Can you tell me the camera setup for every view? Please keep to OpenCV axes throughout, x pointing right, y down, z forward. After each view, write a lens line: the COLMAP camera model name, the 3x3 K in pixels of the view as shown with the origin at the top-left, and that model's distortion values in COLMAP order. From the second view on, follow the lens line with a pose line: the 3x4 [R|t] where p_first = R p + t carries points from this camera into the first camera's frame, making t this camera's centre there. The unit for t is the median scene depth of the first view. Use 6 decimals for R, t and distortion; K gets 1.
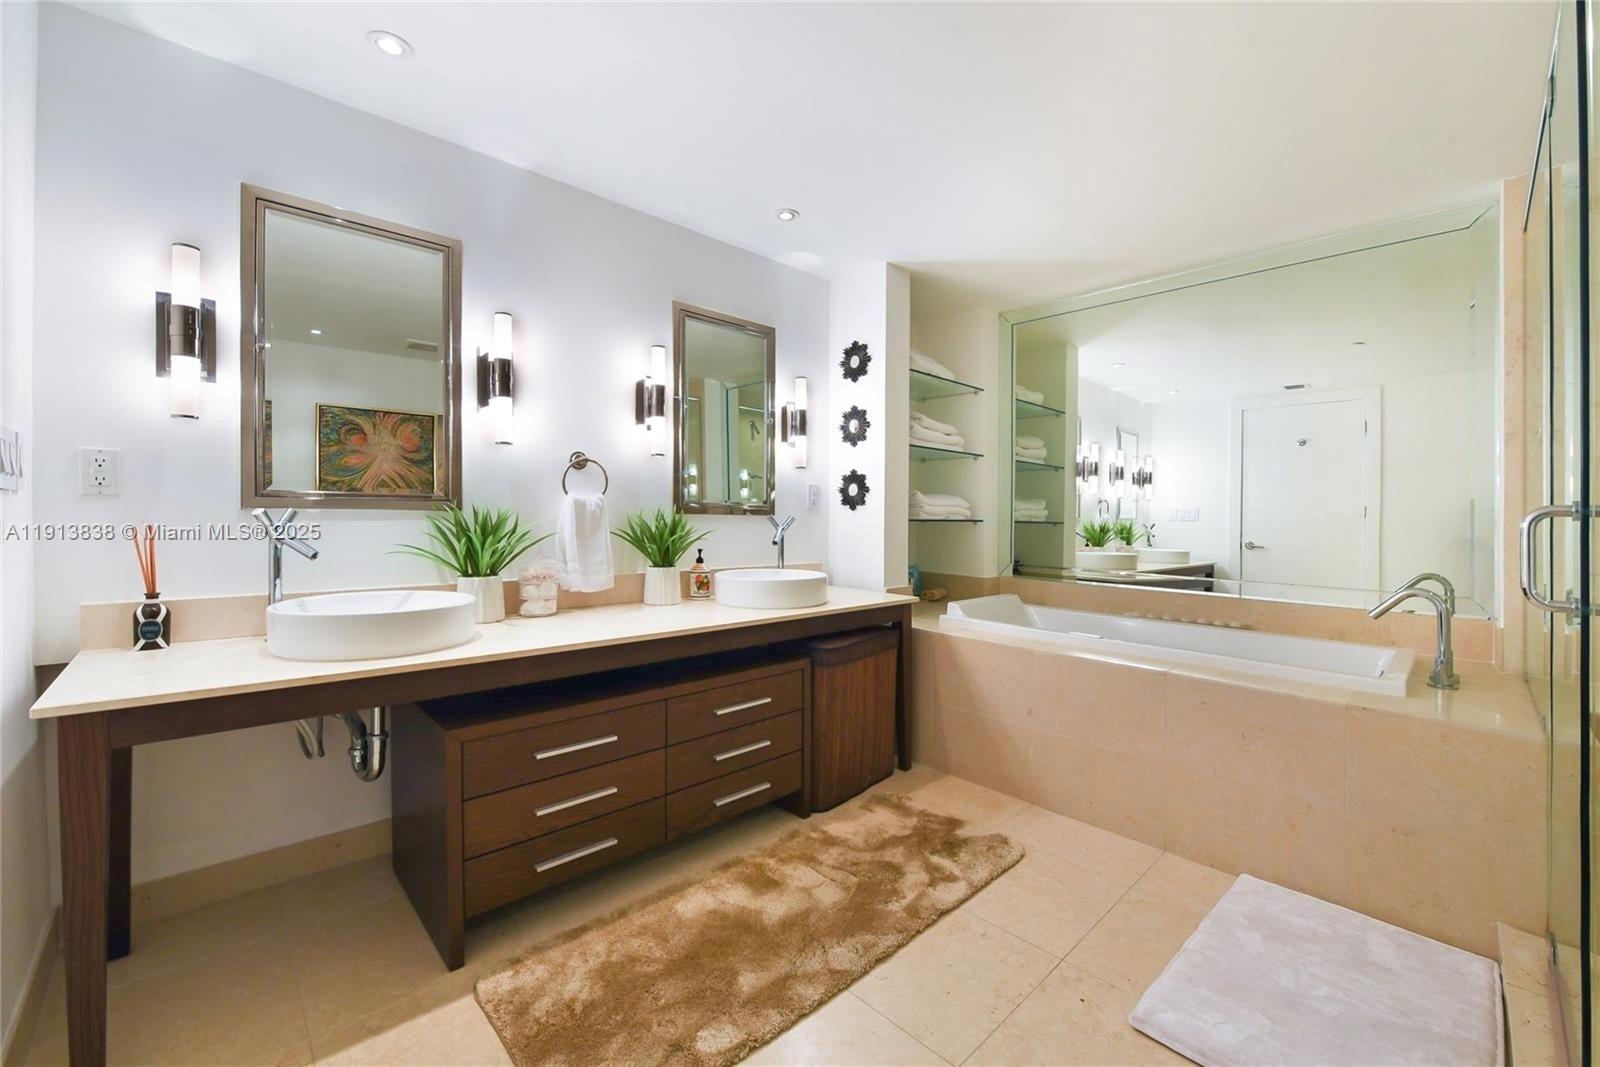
lens RADIAL K [[639.8, 0, 805.5], [0, 639.8, 527.8], [0, 0, 1]] dist [-0.001413, -0.000178]
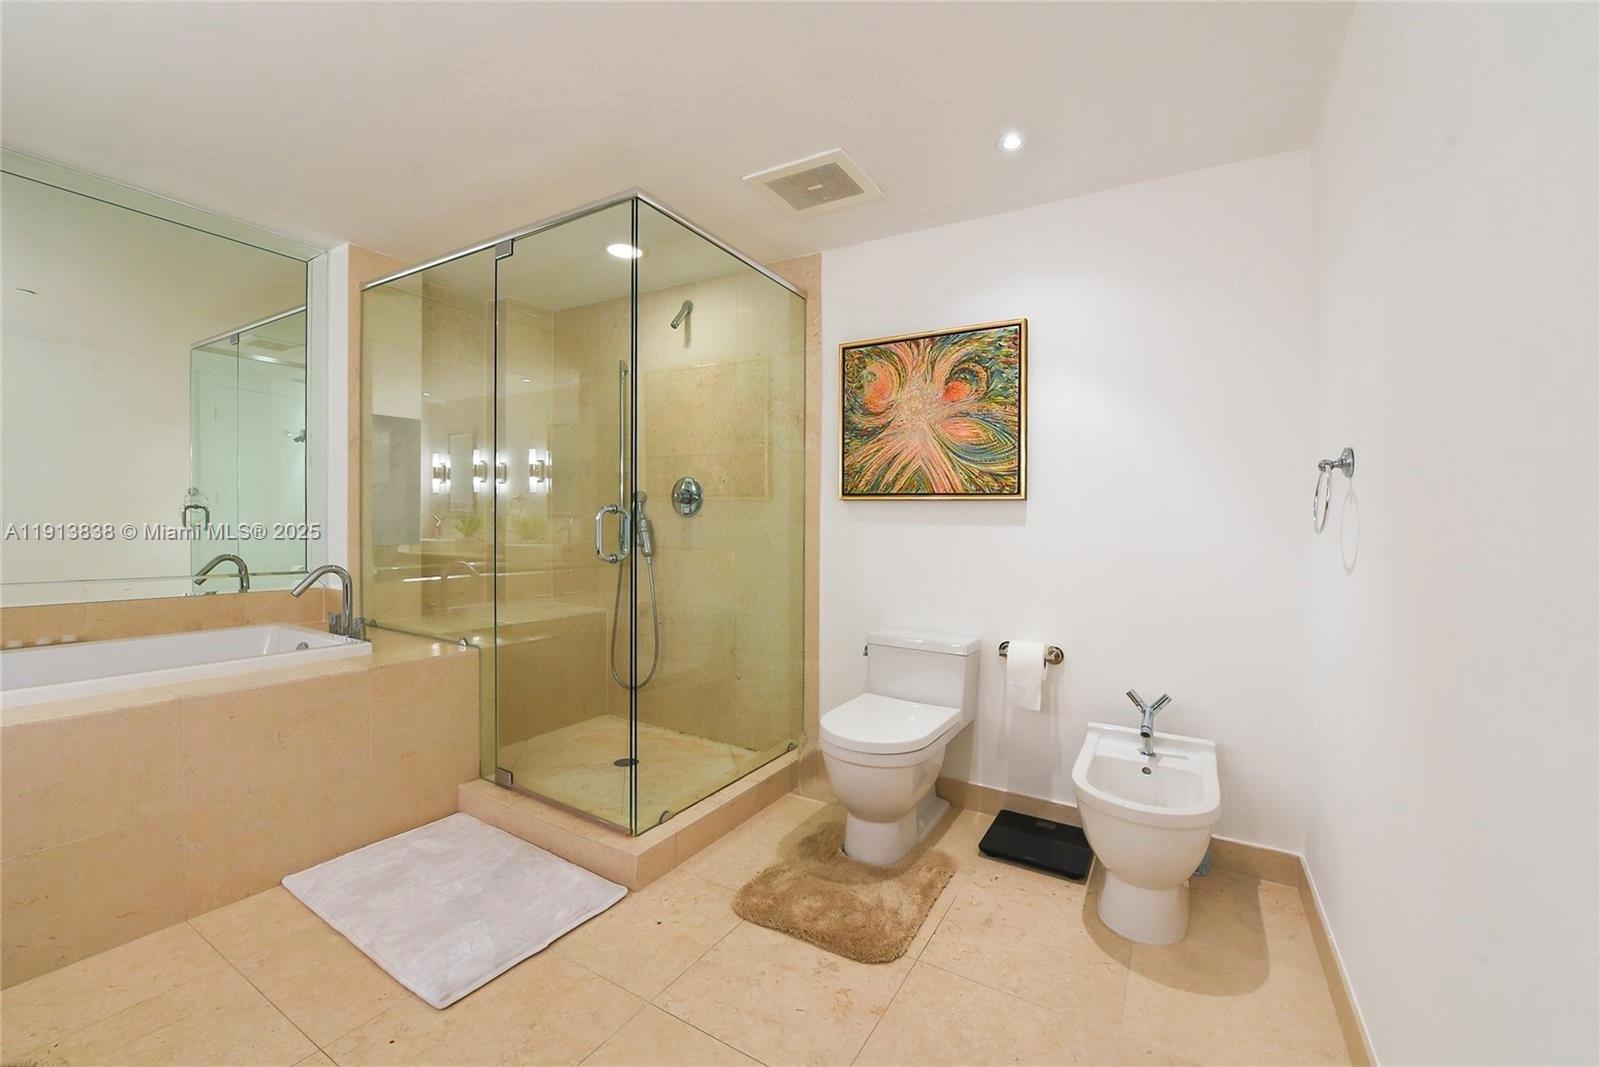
lens RADIAL K [[639.8, 0, 805.5], [0, 639.8, 527.8], [0, 0, 1]] dist [-0.001413, -0.000178]
pose [[-0.262247, -0.026356, 0.964641, -0.463570], [-0.013700, 0.999628, 0.023587, -0.017949], [-0.964903, -0.007030, -0.262511, 0.542000]]
